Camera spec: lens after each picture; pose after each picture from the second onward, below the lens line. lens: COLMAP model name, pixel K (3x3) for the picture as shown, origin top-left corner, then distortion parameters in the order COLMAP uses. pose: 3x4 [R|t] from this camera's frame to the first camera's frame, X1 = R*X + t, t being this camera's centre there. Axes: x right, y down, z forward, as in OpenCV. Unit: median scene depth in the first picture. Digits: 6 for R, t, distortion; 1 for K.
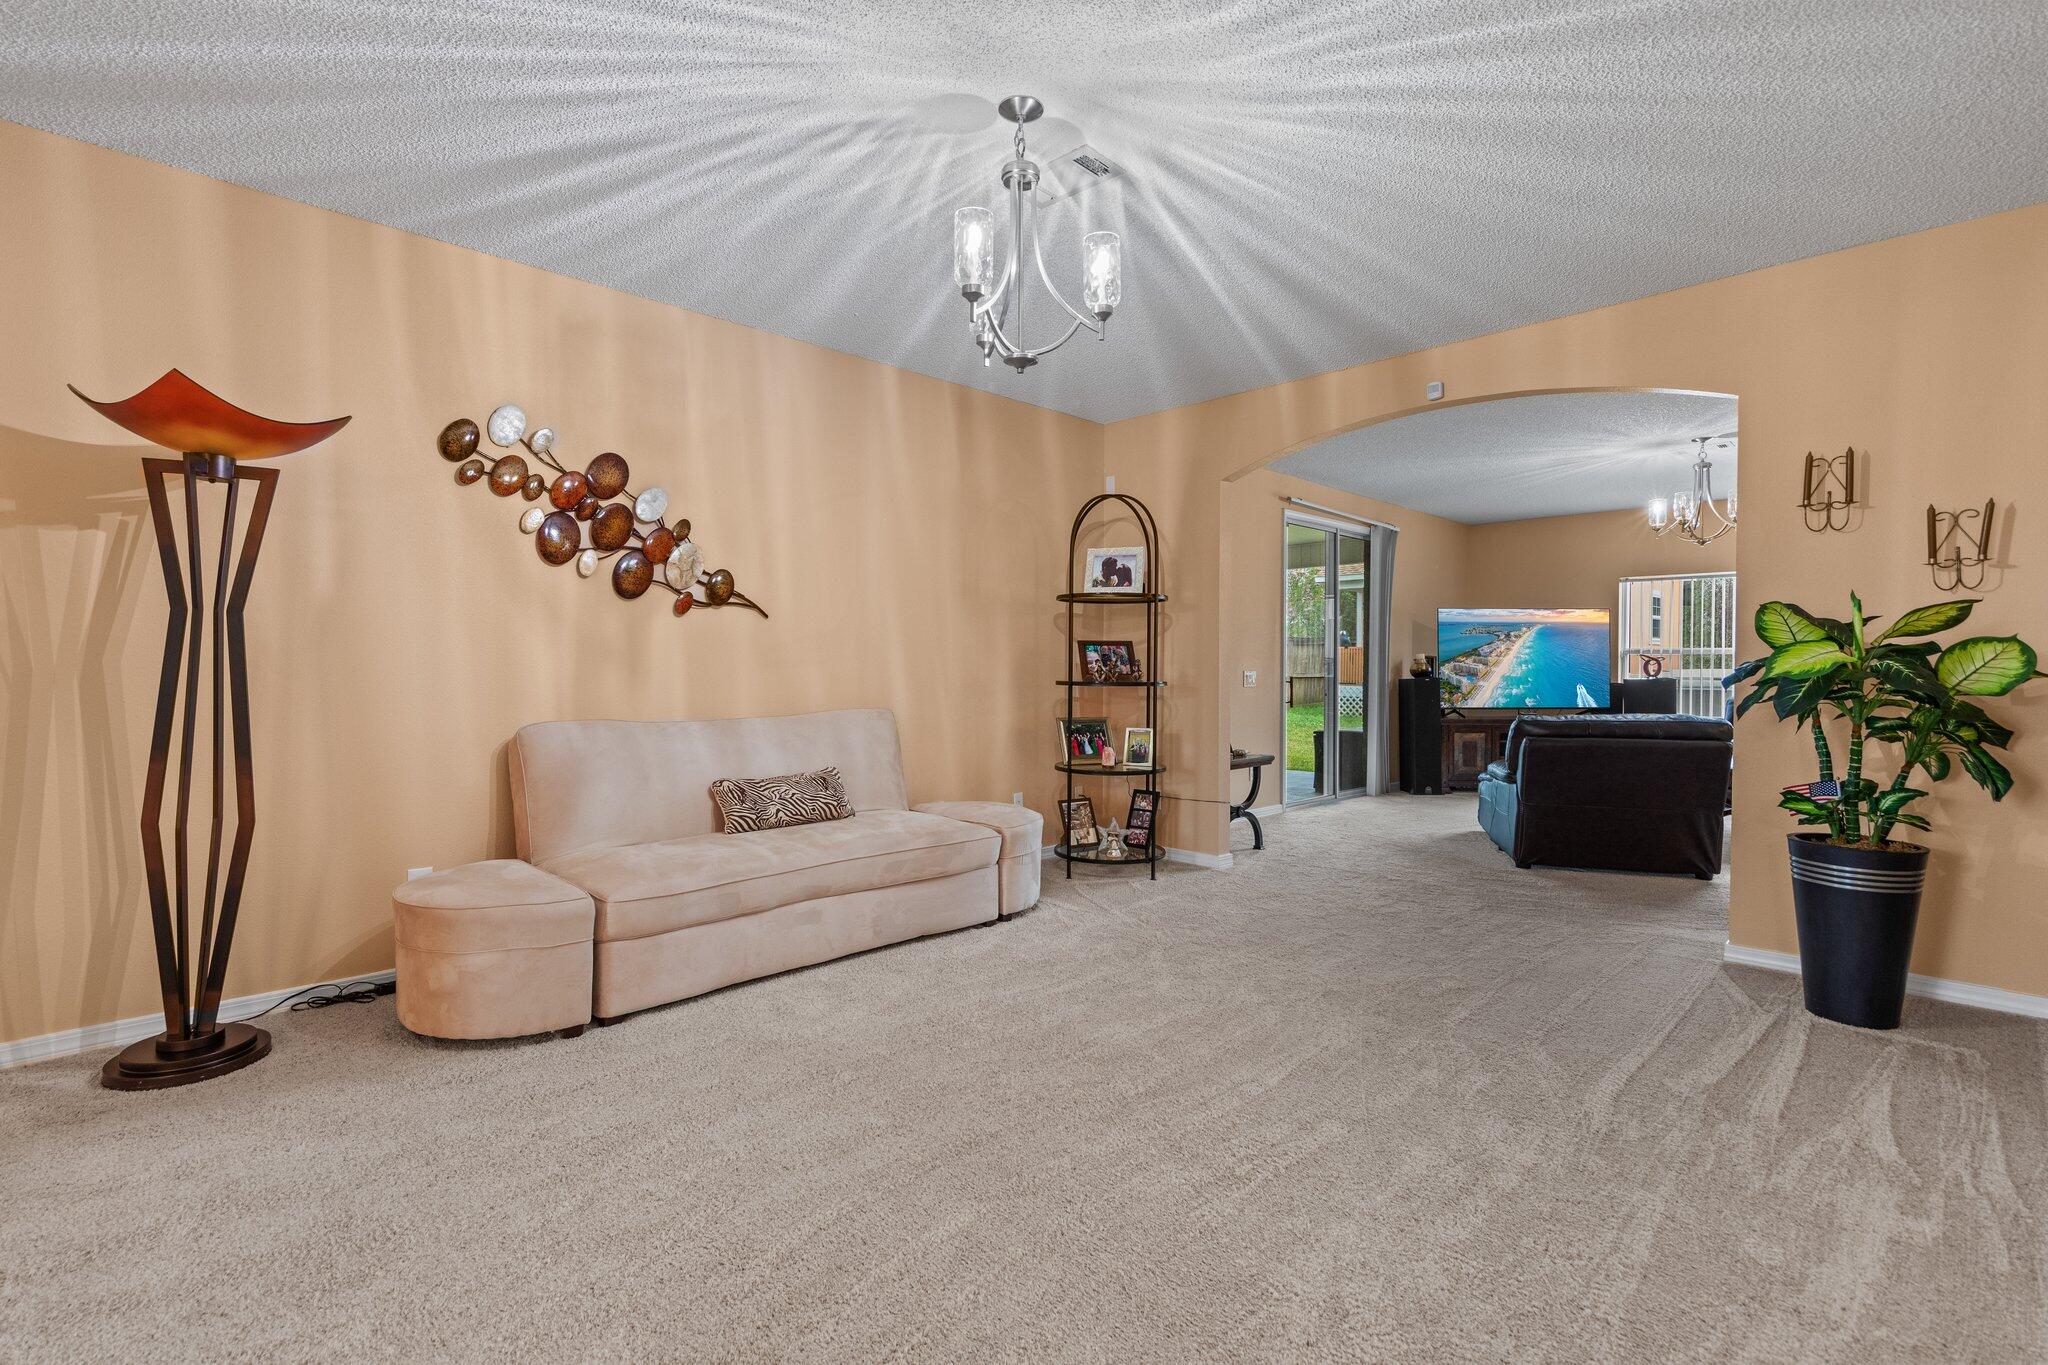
lens RADIAL K [[955.0, 0, 1029.6], [0, 955.0, 670.0], [0, 0, 1]] dist [0.008363, -0.000234]
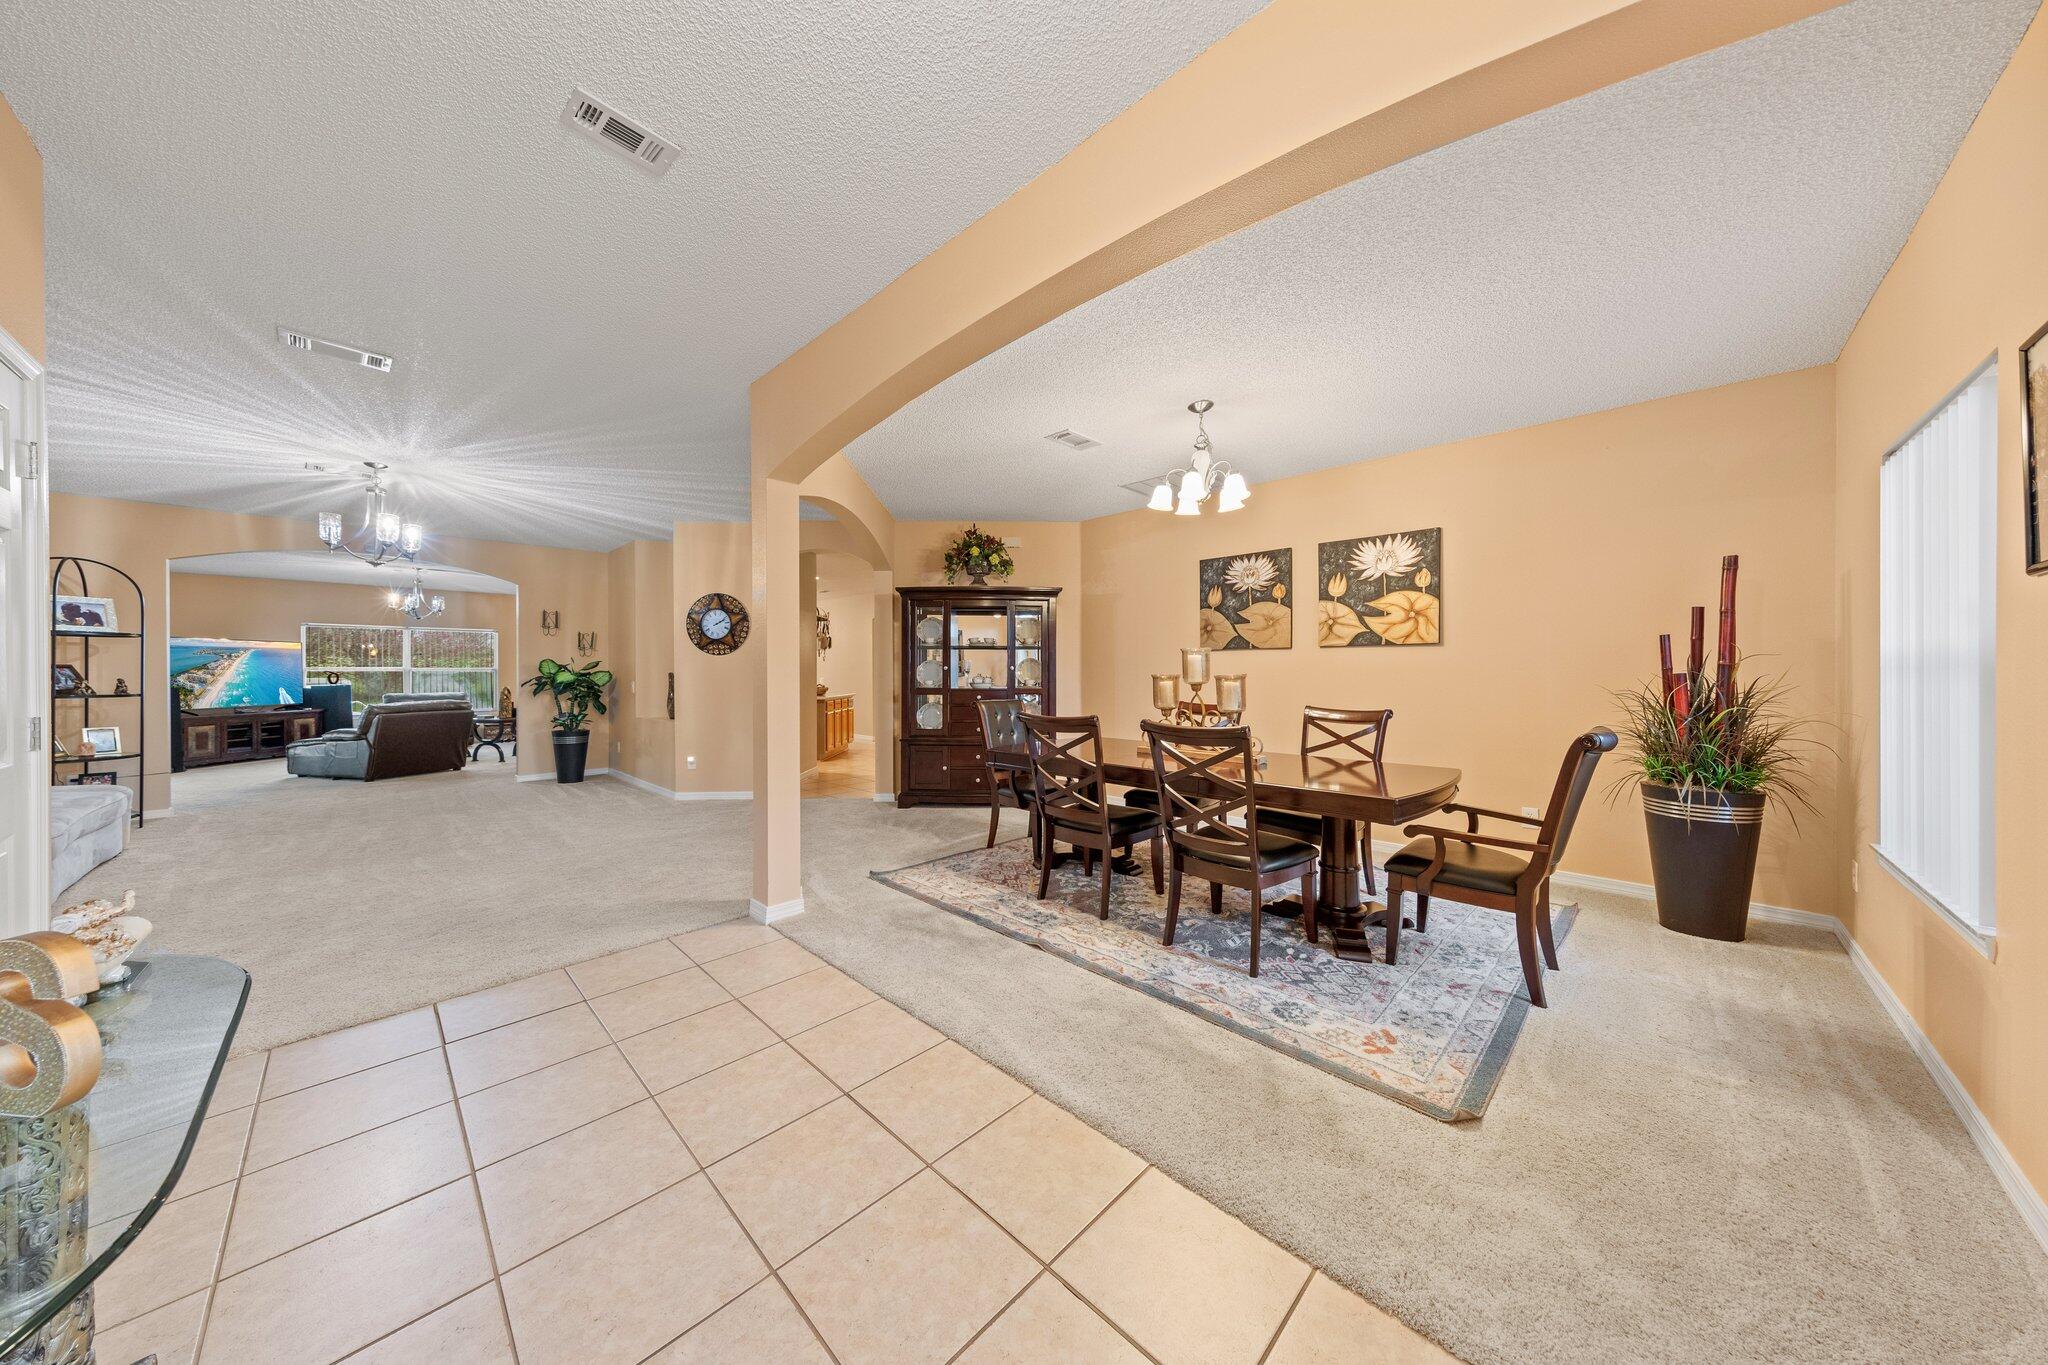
lens RADIAL K [[645.8, 0, 1026.5], [0, 645.8, 675.6], [0, 0, 1]] dist [0.004341, -0.000006]
pose [[-0.021096, -0.007498, 0.999749, -1.197726], [0.006800, 0.999948, 0.007643, -0.018304], [-0.999754, 0.006960, -0.021044, -0.464931]]
